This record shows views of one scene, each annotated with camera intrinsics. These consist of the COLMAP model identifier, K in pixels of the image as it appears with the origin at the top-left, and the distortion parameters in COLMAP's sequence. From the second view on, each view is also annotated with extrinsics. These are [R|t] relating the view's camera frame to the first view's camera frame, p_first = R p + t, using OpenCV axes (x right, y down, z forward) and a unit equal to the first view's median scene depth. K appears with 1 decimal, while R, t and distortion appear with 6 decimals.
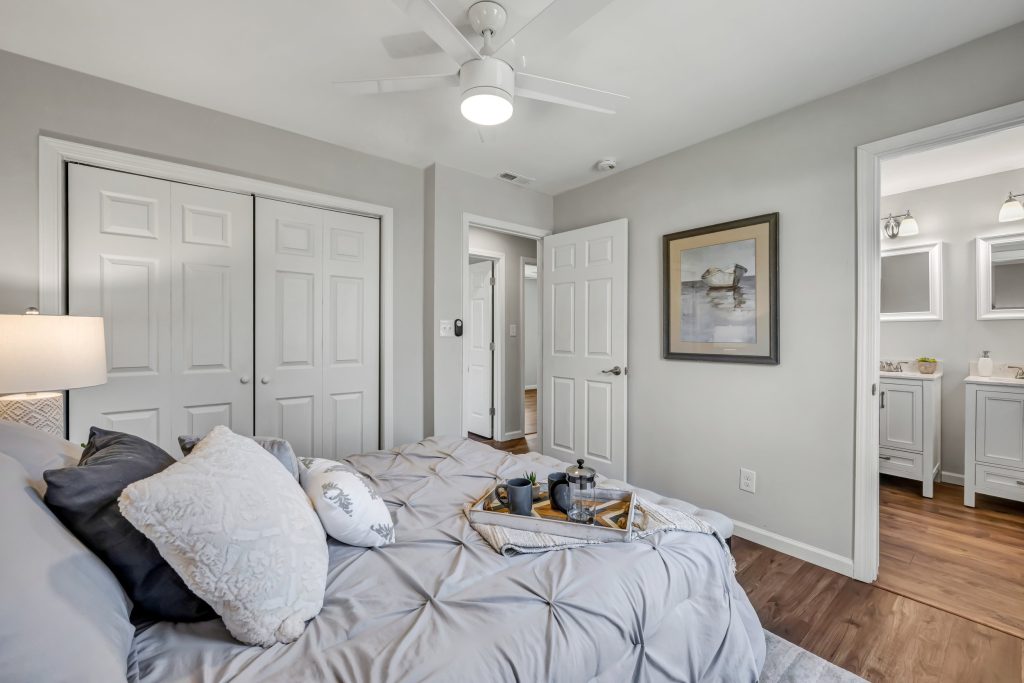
lens RADIAL K [[406.8, 0, 508.3], [0, 406.8, 340.1], [0, 0, 1]] dist [0.000950, 0.000262]
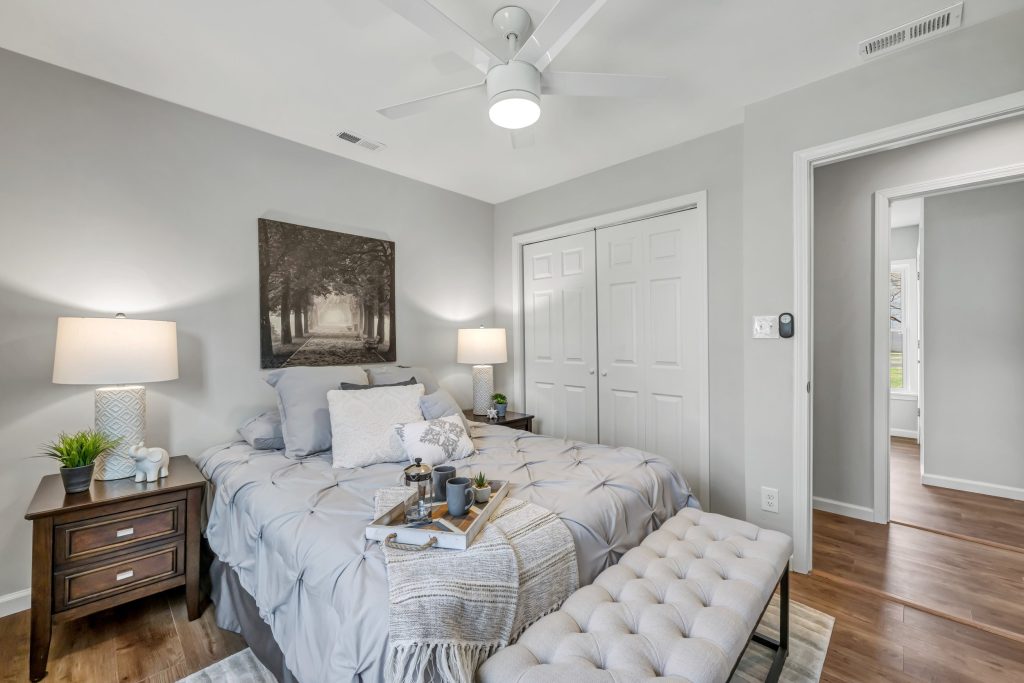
lens RADIAL K [[406.8, 0, 508.3], [0, 406.8, 340.1], [0, 0, 1]] dist [0.000950, 0.000262]
pose [[0.130997, 0.003505, -0.991377, 0.805996], [-0.007208, 0.999971, 0.002583, -0.007588], [0.991357, 0.006808, 0.131018, 0.732839]]
